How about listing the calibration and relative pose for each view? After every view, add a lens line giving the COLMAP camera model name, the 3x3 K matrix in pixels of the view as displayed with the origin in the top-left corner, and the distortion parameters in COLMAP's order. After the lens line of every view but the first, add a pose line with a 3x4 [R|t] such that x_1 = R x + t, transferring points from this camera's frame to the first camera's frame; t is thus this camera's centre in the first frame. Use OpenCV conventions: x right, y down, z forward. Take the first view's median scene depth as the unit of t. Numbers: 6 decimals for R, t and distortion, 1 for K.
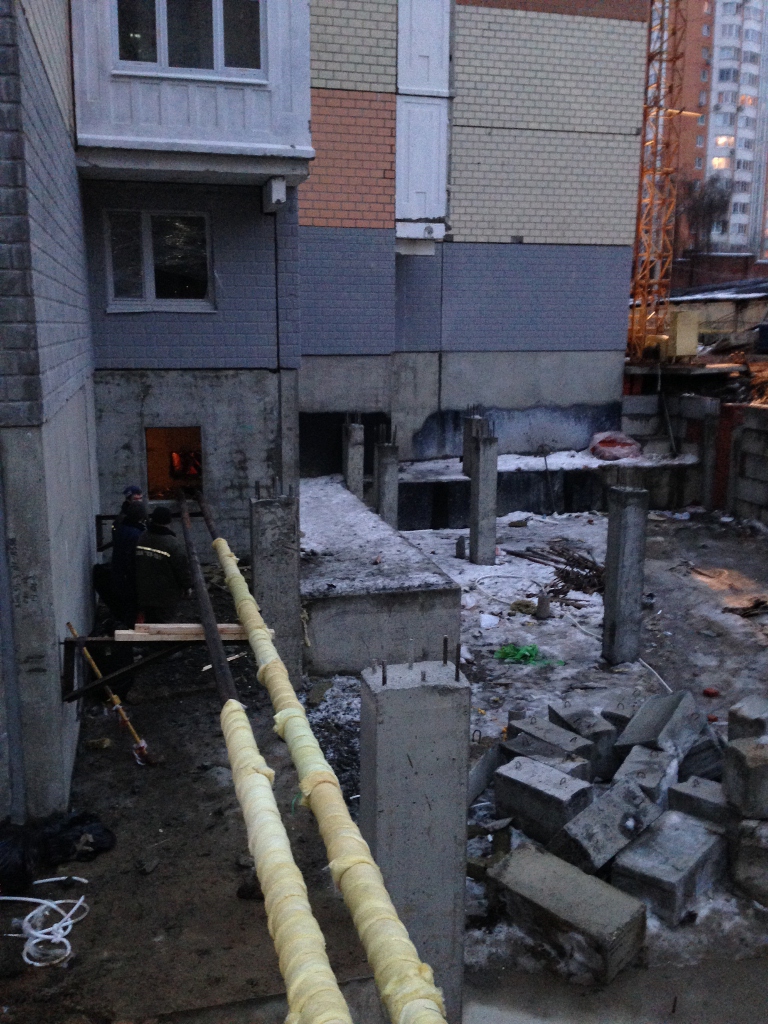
lens RADIAL K [[950.7, 0, 384.0], [0, 950.7, 512.0], [0, 0, 1]] dist [-0.005017, -0.019609]
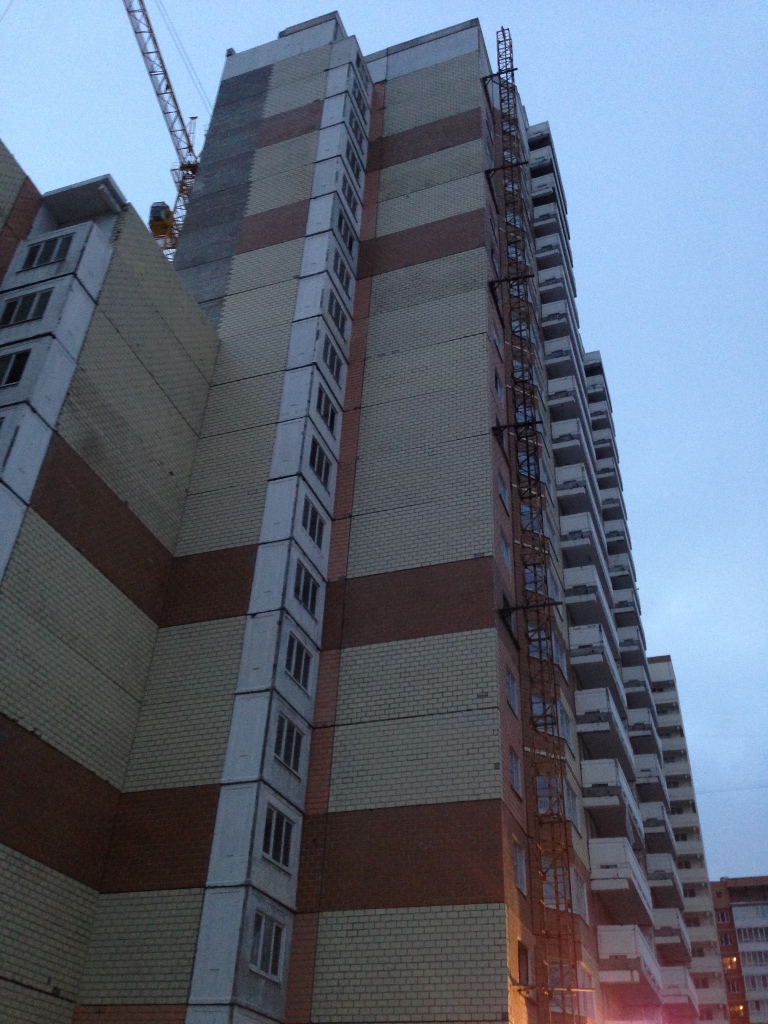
lens RADIAL K [[950.7, 0, 384.0], [0, 950.7, 512.0], [0, 0, 1]] dist [-0.005017, -0.019609]
pose [[0.824922, -0.315007, -0.469334, 0.931640], [-0.146076, 0.683307, -0.715370, -0.060925], [0.546045, 0.658683, 0.517660, 0.139741]]
